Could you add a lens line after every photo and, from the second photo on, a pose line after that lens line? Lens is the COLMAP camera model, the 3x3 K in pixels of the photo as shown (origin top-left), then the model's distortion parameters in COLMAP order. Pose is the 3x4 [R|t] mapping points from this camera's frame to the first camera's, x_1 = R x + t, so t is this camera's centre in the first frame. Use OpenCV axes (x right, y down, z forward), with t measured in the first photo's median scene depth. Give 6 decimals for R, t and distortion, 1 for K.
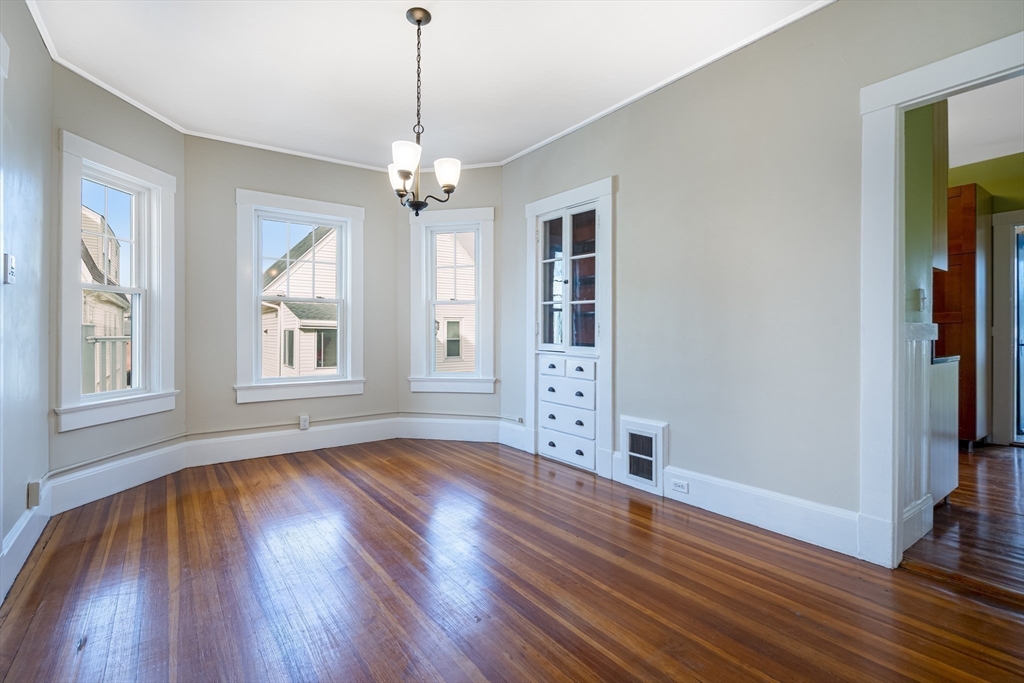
lens RADIAL K [[482.8, 0, 492.5], [0, 482.8, 332.1], [0, 0, 1]] dist [0.001955, 0.000120]
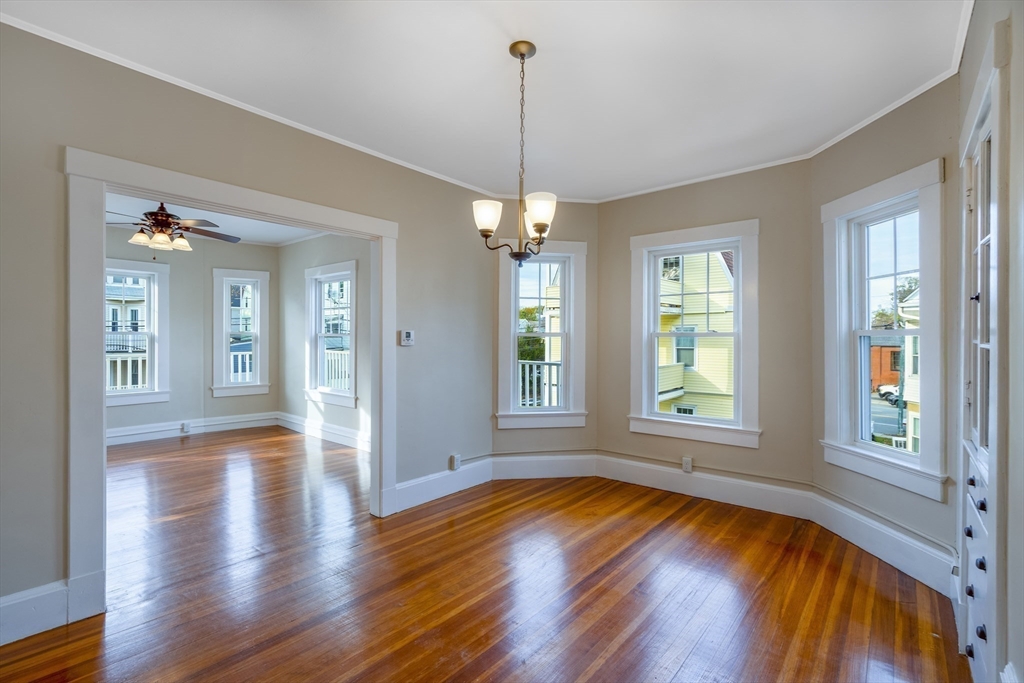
lens RADIAL K [[465.6, 0, 512.0], [0, 465.6, 341.5], [0, 0, 1]] dist [-0.000401, -0.000054]
pose [[0.269193, 0.002805, -0.963082, 0.573399], [-0.001853, 0.999995, 0.002394, -0.081928], [0.963085, 0.001140, 0.269196, 0.610276]]
